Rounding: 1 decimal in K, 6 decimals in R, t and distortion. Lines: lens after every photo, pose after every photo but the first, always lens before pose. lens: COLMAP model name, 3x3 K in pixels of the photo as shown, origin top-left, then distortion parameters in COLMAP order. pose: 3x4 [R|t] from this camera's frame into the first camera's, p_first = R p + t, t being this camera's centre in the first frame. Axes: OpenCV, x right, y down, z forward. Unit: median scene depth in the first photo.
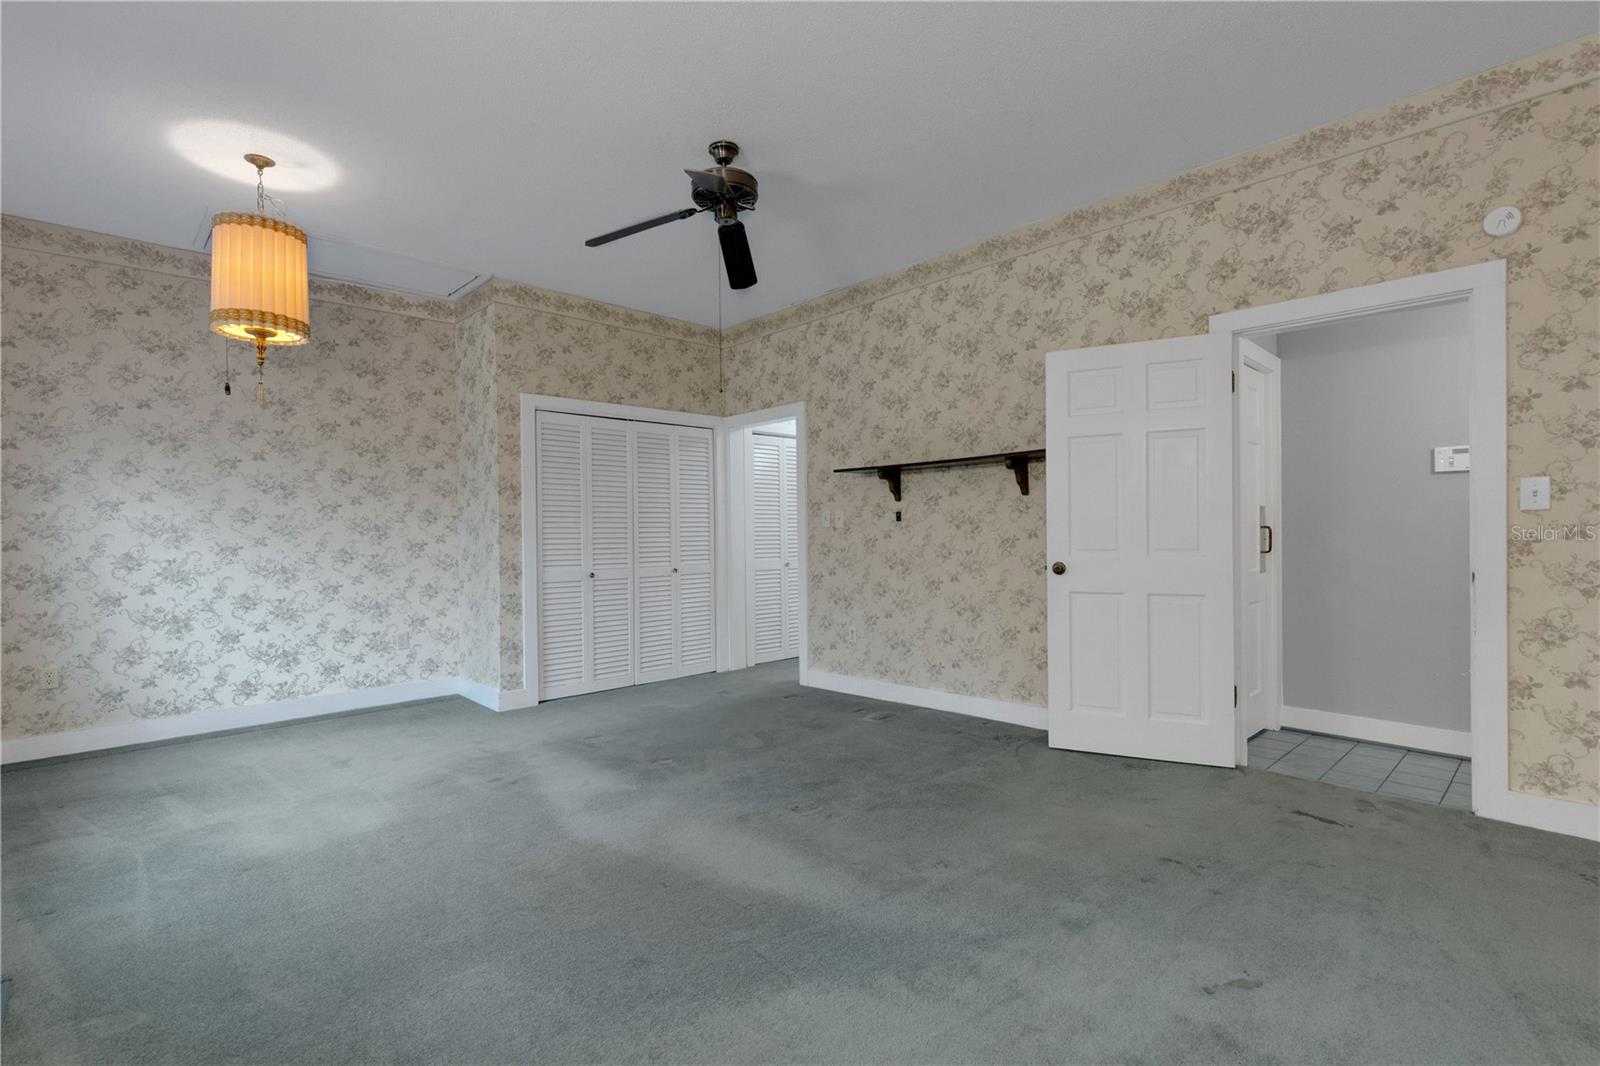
lens RADIAL K [[742.7, 0, 802.1], [0, 742.7, 534.0], [0, 0, 1]] dist [0.011734, -0.001726]
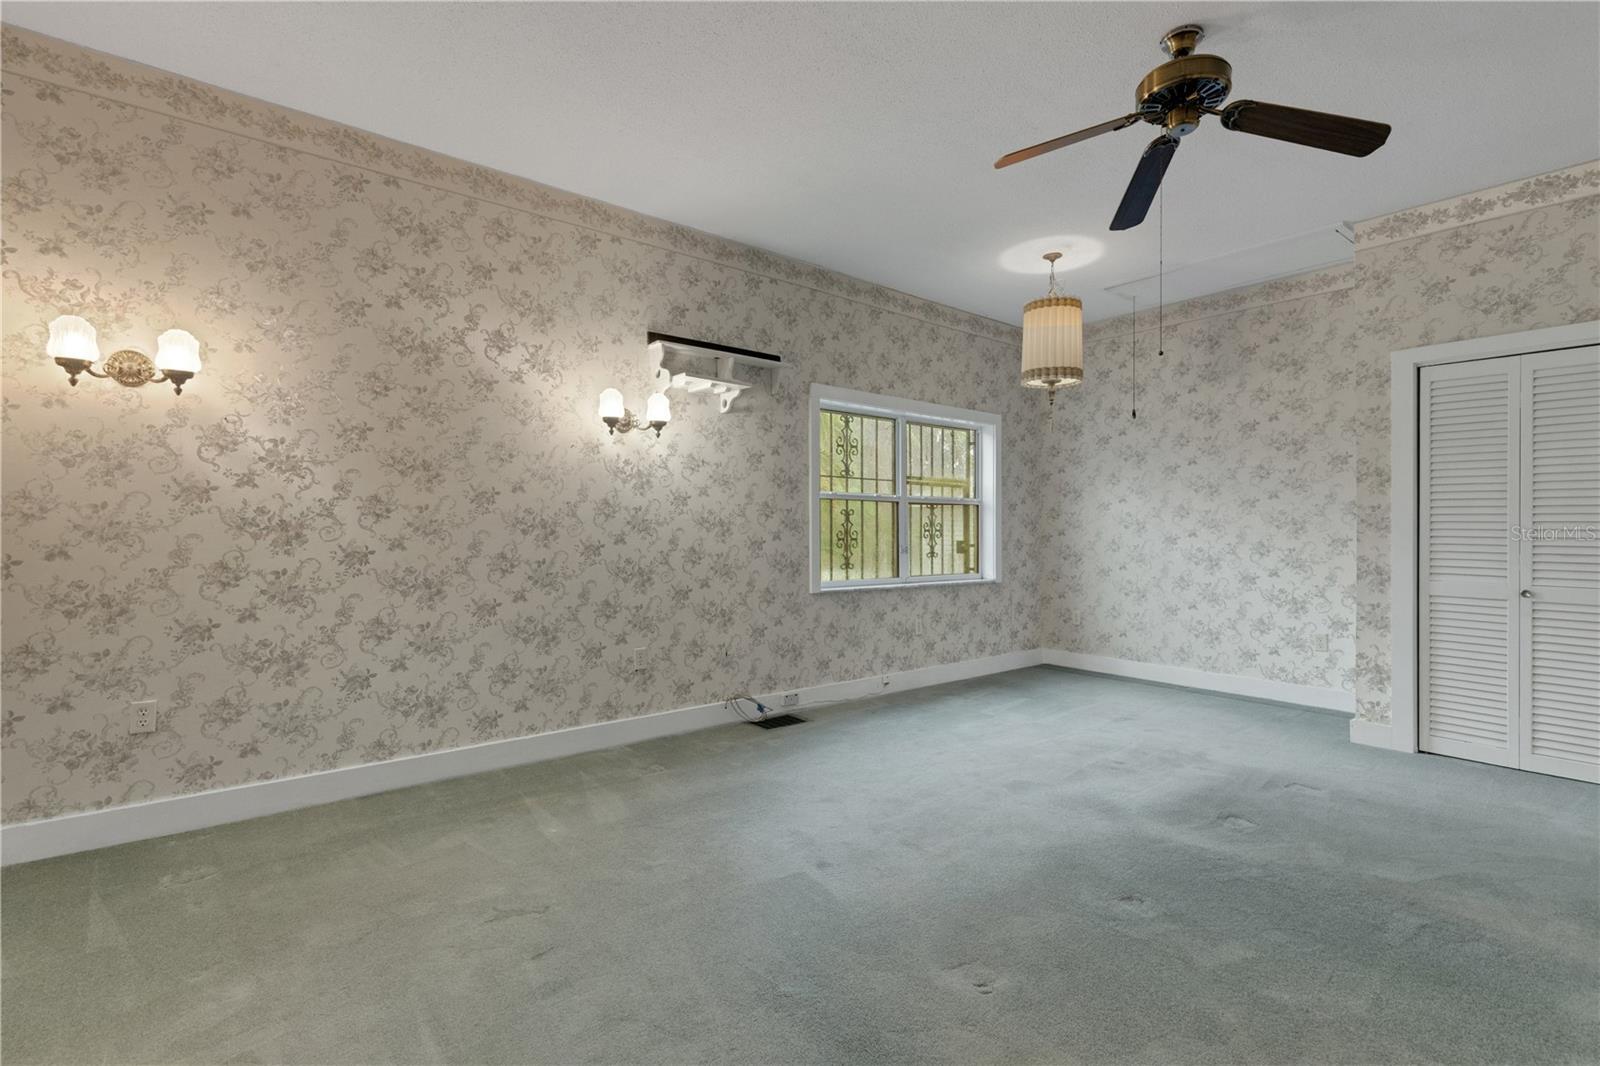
lens RADIAL K [[742.7, 0, 801.9], [0, 742.7, 526.6], [0, 0, 1]] dist [0.011734, -0.001726]
pose [[-0.068770, 0.009589, -0.997586, 0.532217], [-0.004311, 0.999942, 0.009909, -0.010107], [0.997623, 0.004982, -0.068725, 0.496130]]
